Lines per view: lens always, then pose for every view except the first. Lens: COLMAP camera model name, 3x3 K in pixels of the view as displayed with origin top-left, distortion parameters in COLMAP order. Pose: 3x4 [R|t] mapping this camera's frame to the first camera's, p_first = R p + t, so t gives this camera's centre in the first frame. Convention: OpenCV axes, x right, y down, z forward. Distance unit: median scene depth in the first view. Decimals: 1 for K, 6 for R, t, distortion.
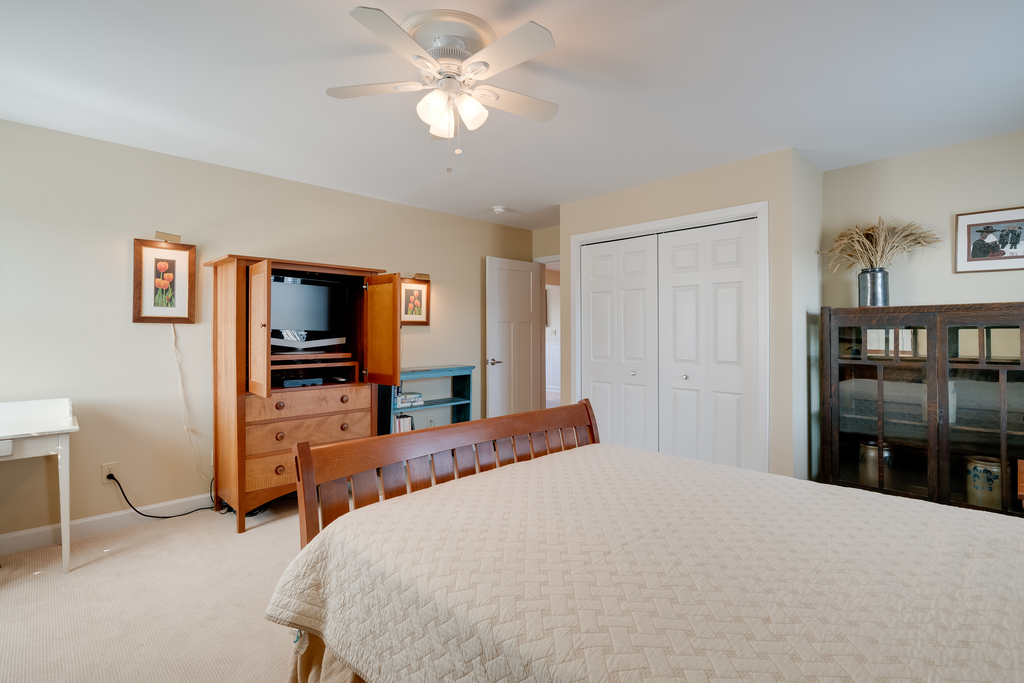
lens RADIAL K [[495.6, 0, 516.1], [0, 495.6, 333.7], [0, 0, 1]] dist [0.000890, 0.000212]
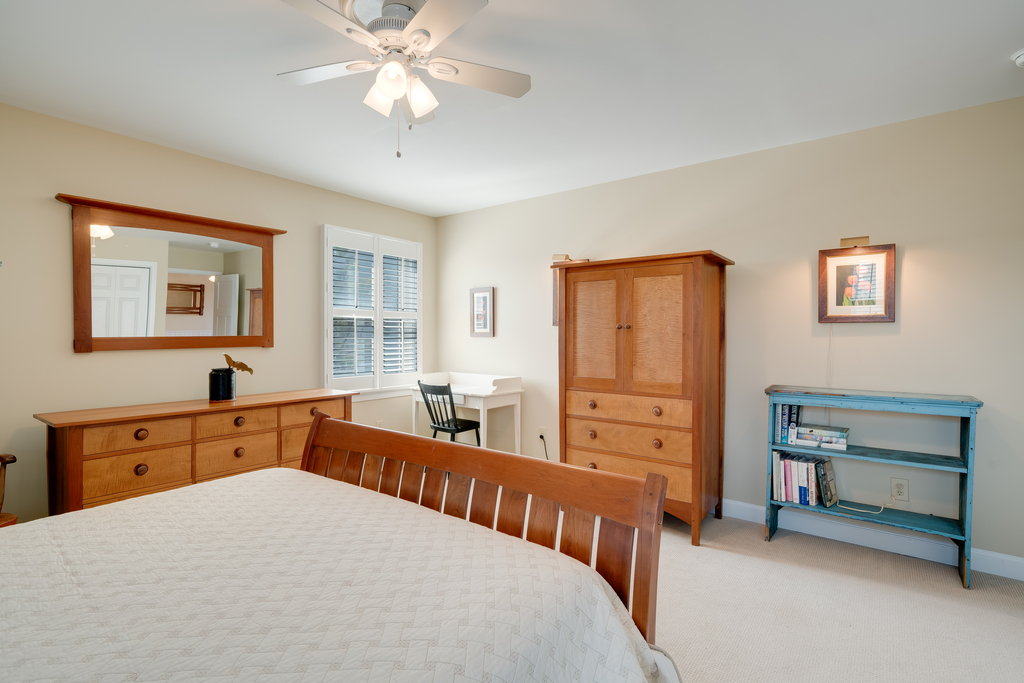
lens RADIAL K [[495.5, 0, 514.5], [0, 495.5, 337.6], [0, 0, 1]] dist [0.013512, -0.000789]
pose [[0.116142, 0.010471, -0.993177, 0.393727], [-0.002035, 0.999945, 0.010304, -0.003527], [0.993231, 0.000824, 0.116157, 0.535012]]
